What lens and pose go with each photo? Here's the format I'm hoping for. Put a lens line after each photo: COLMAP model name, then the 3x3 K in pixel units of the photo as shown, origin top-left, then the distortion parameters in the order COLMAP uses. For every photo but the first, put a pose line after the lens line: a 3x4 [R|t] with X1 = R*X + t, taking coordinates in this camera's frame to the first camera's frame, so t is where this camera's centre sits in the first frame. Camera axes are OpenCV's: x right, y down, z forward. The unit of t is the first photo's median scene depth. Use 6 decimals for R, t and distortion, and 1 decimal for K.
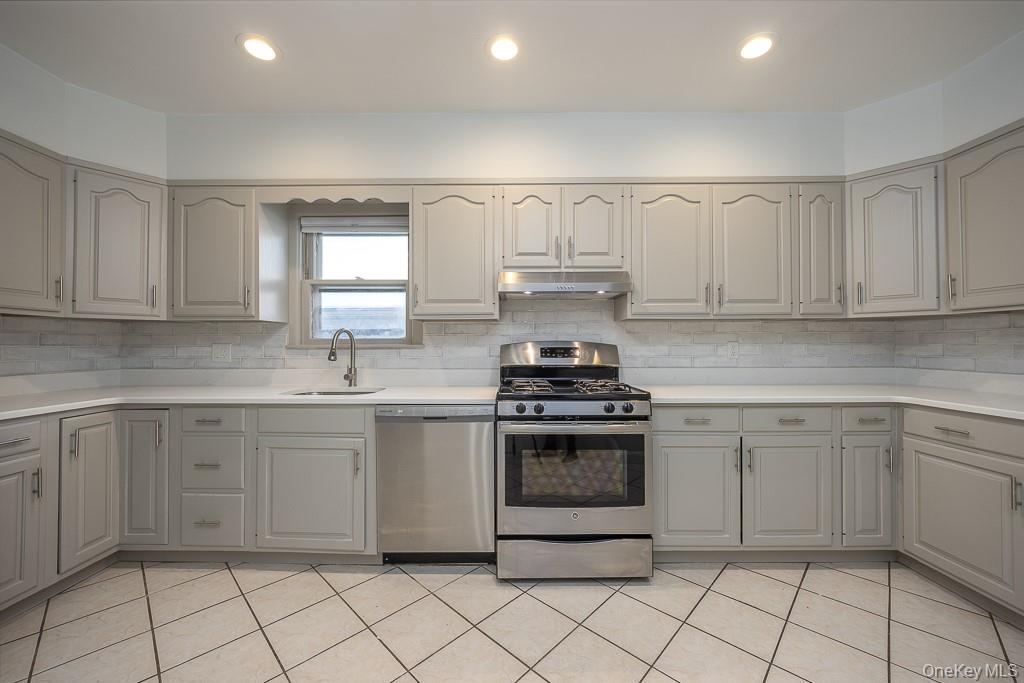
lens RADIAL K [[383.8, 0, 510.7], [0, 383.8, 339.6], [0, 0, 1]] dist [-0.001718, -0.000183]
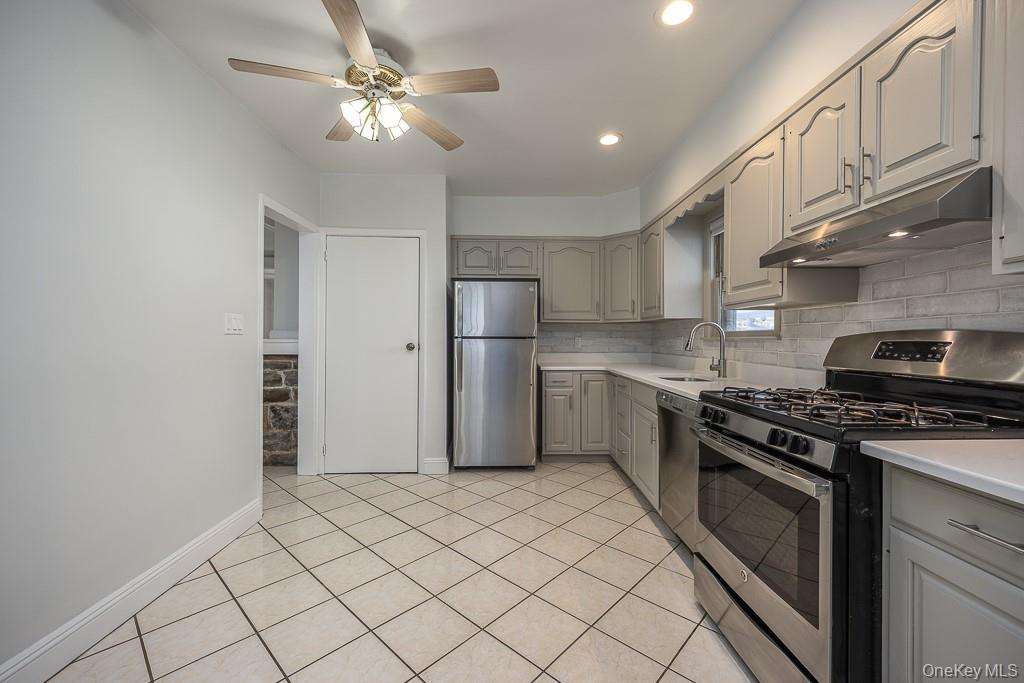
lens RADIAL K [[413.9, 0, 512.2], [0, 413.9, 340.9], [0, 0, 1]] dist [0.000227, -0.000031]
pose [[0.018116, 0.007691, -0.999806, 0.755424], [0.010192, 0.999917, 0.007876, 0.009650], [0.999784, -0.010333, 0.018036, 0.455631]]
